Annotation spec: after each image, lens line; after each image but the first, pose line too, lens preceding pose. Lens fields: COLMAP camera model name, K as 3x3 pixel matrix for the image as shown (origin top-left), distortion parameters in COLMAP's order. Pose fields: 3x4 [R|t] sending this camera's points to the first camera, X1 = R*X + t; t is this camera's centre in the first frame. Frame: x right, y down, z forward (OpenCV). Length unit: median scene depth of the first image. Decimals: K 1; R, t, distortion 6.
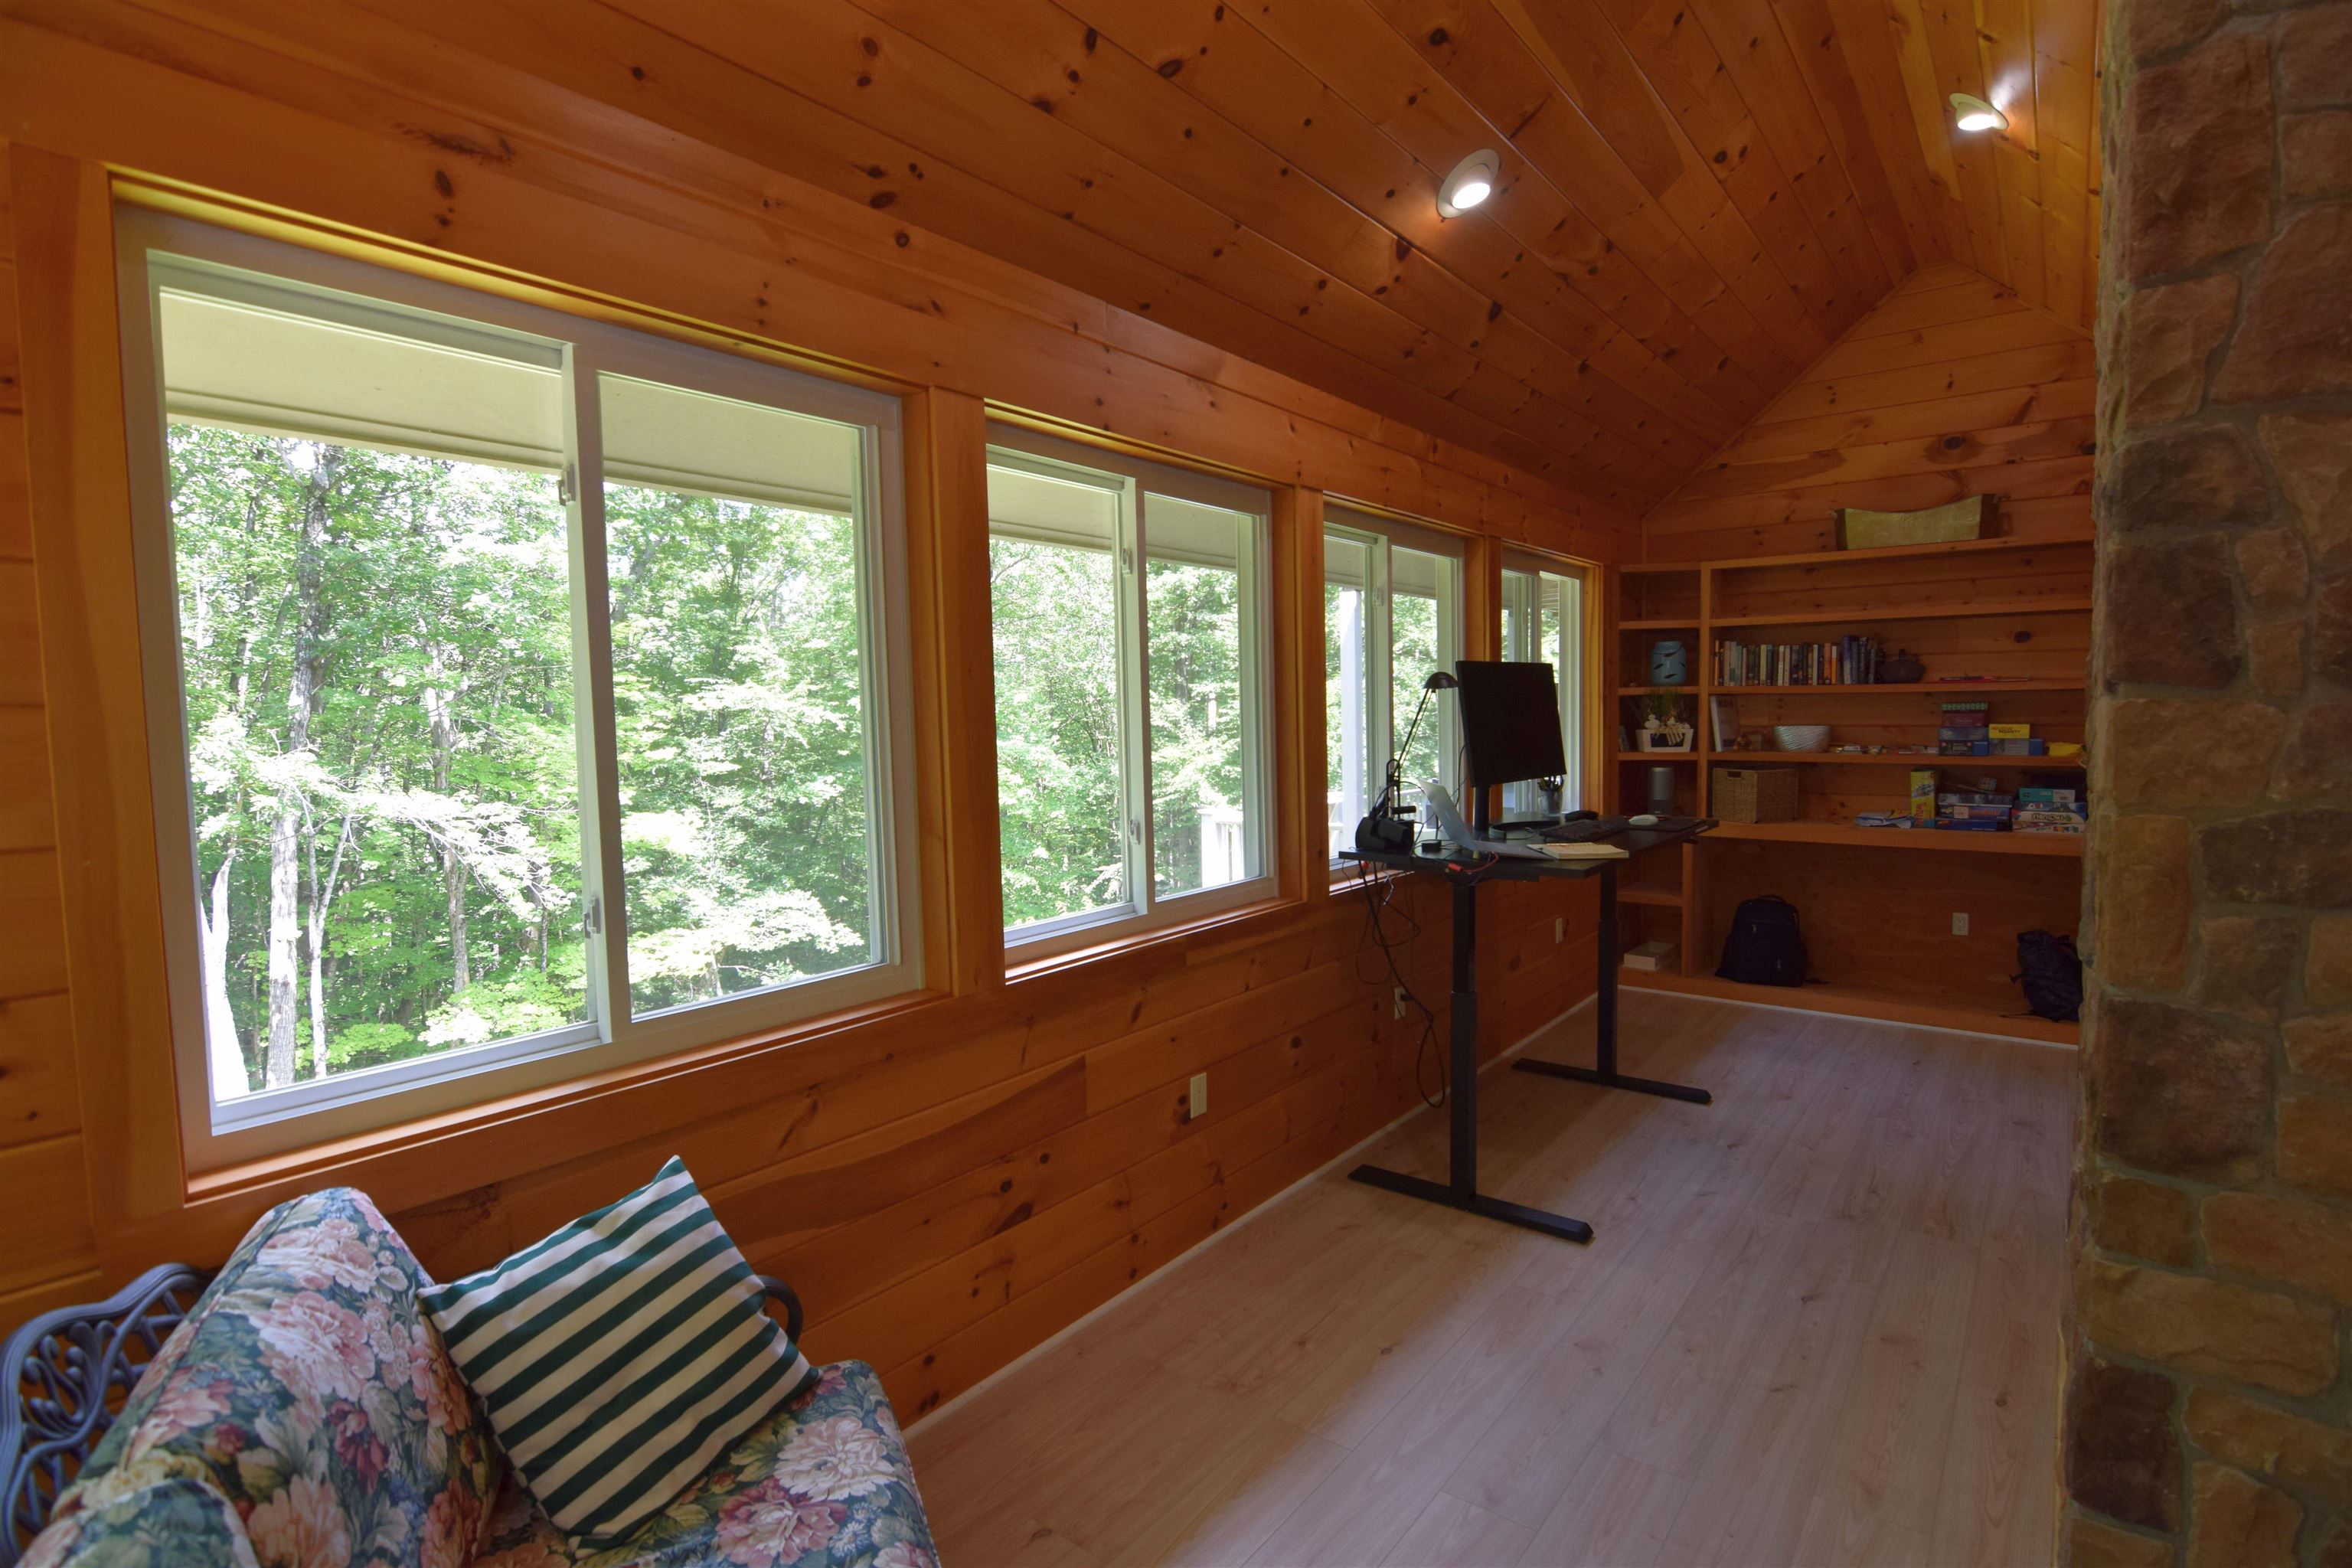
lens RADIAL K [[1130.7, 0, 1174.5], [0, 1130.7, 784.3], [0, 0, 1]] dist [-0.015731, -0.002508]
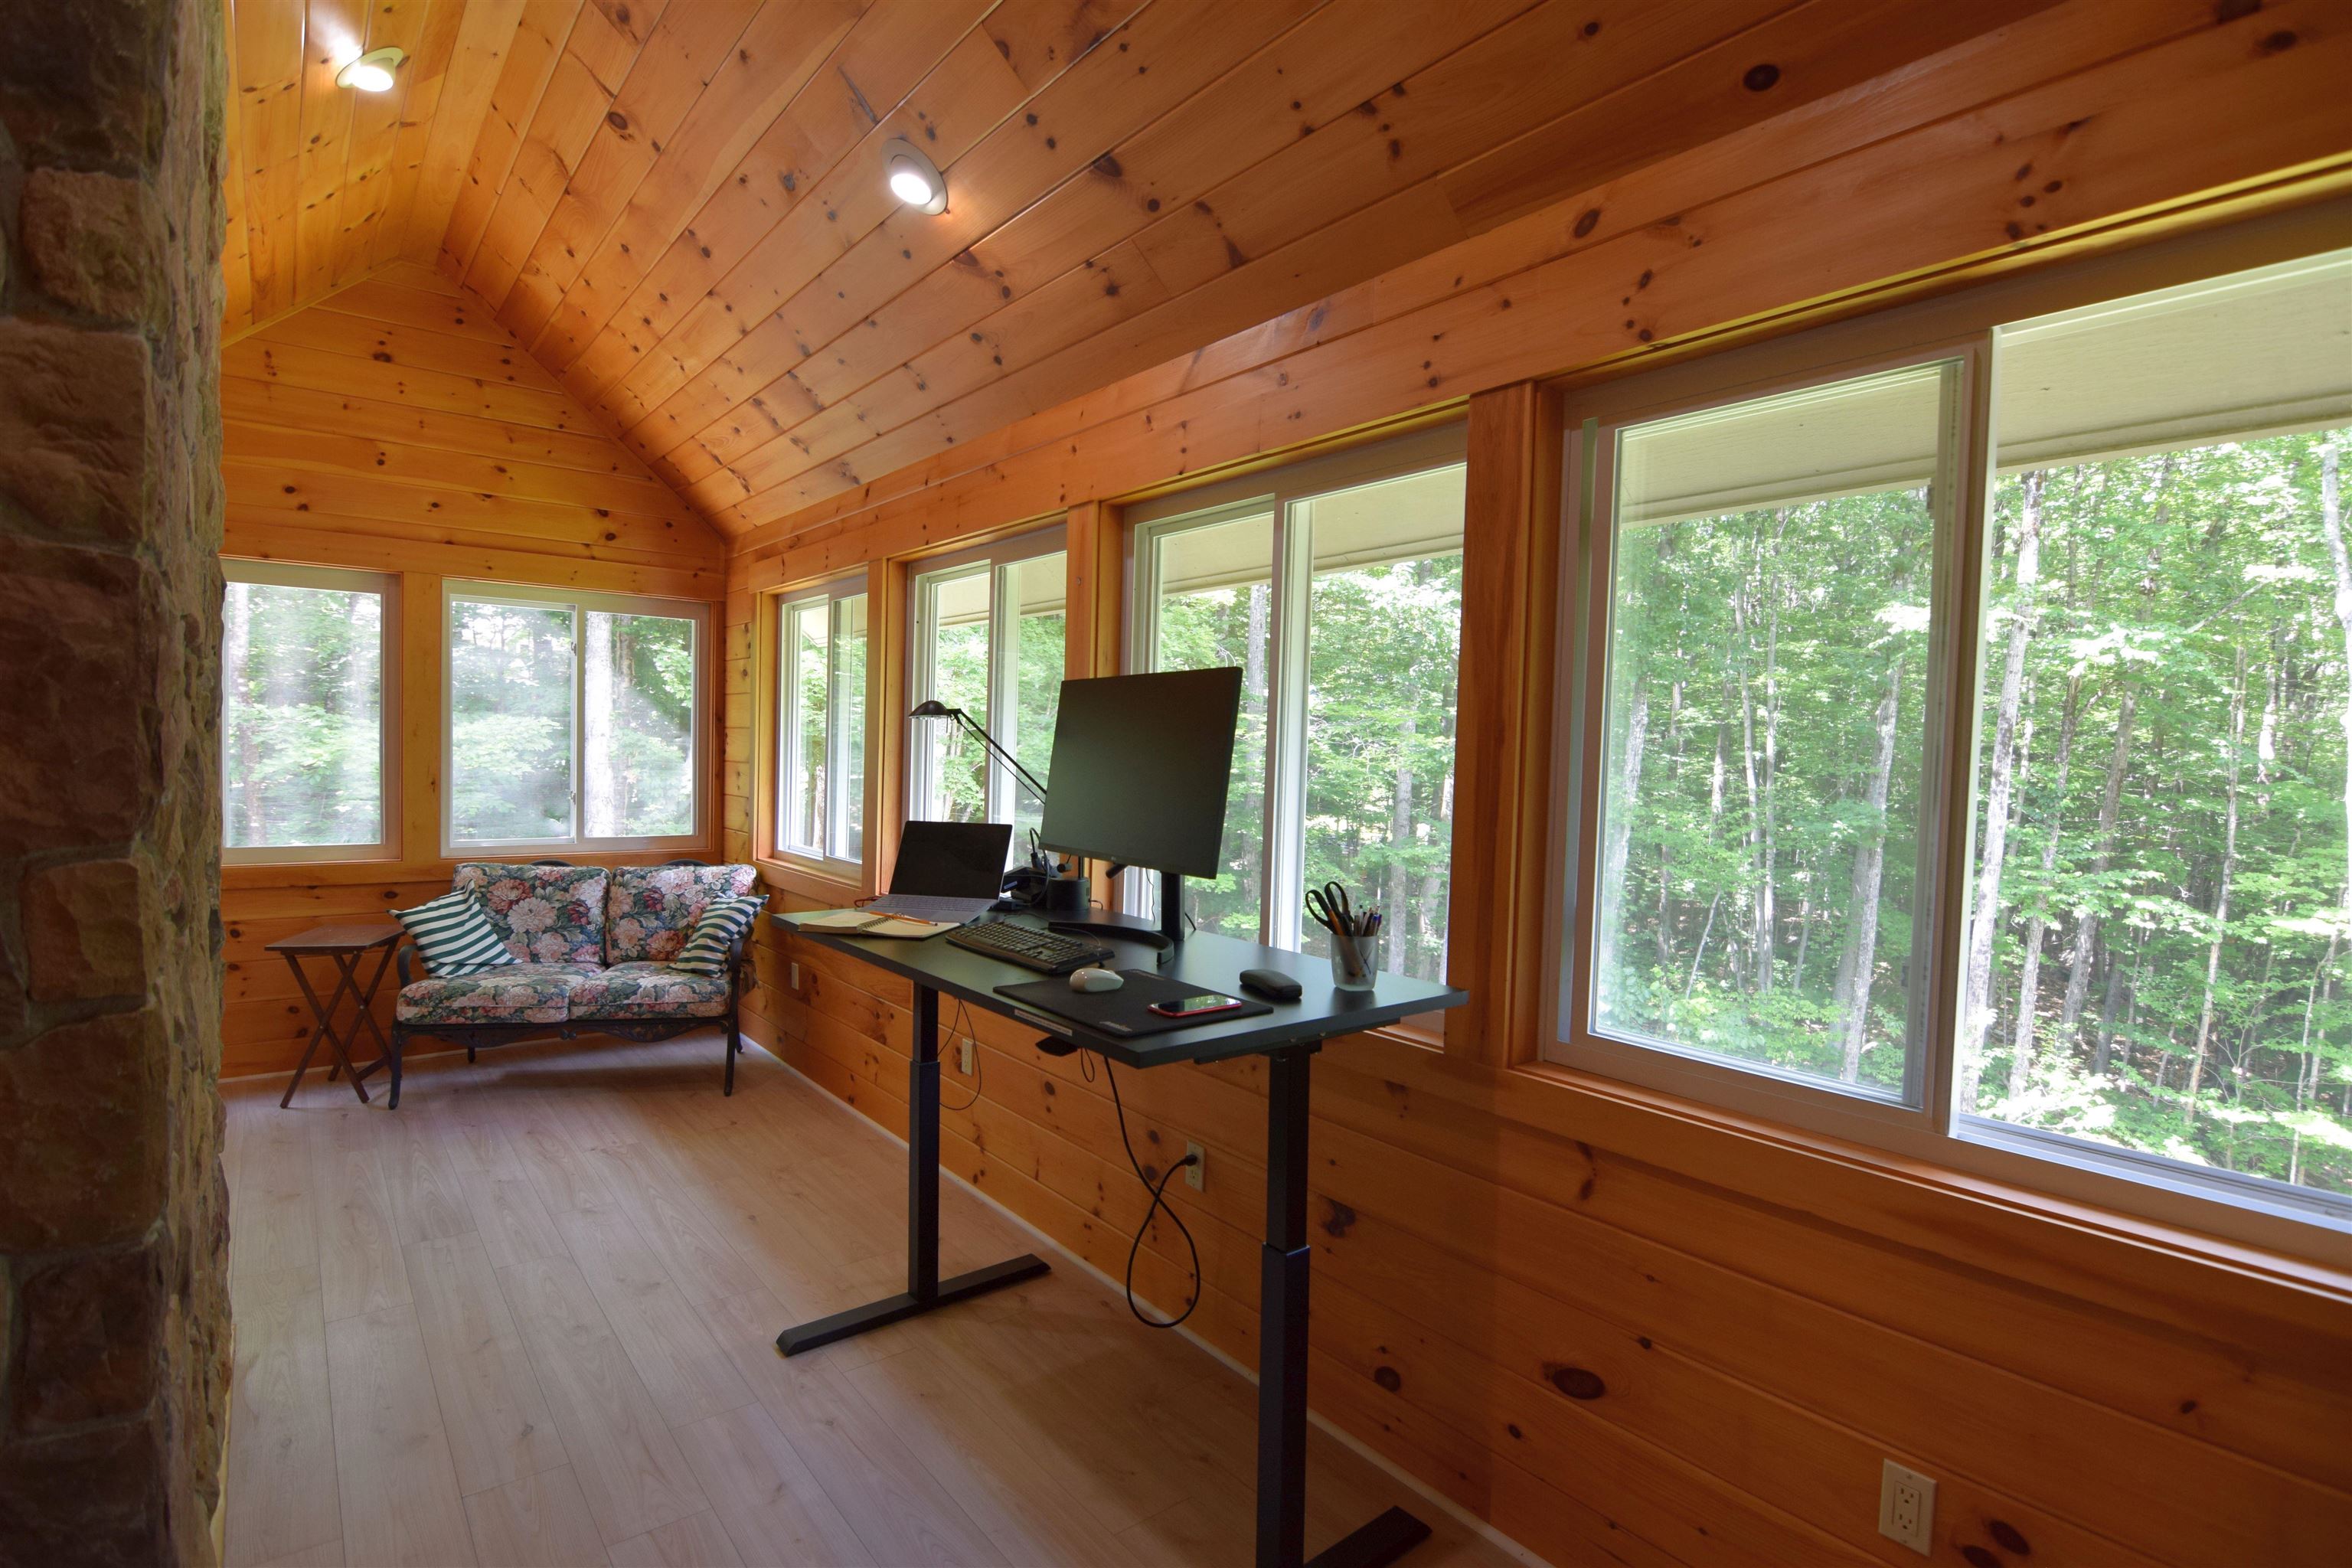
lens RADIAL K [[1130.7, 0, 1173.8], [0, 1130.7, 783.5], [0, 0, 1]] dist [-0.015731, -0.002508]
pose [[-0.219483, 0.054753, -0.974079, 1.016957], [-0.084710, 0.993584, 0.074936, -0.108912], [0.971932, 0.098961, -0.213436, 1.302113]]
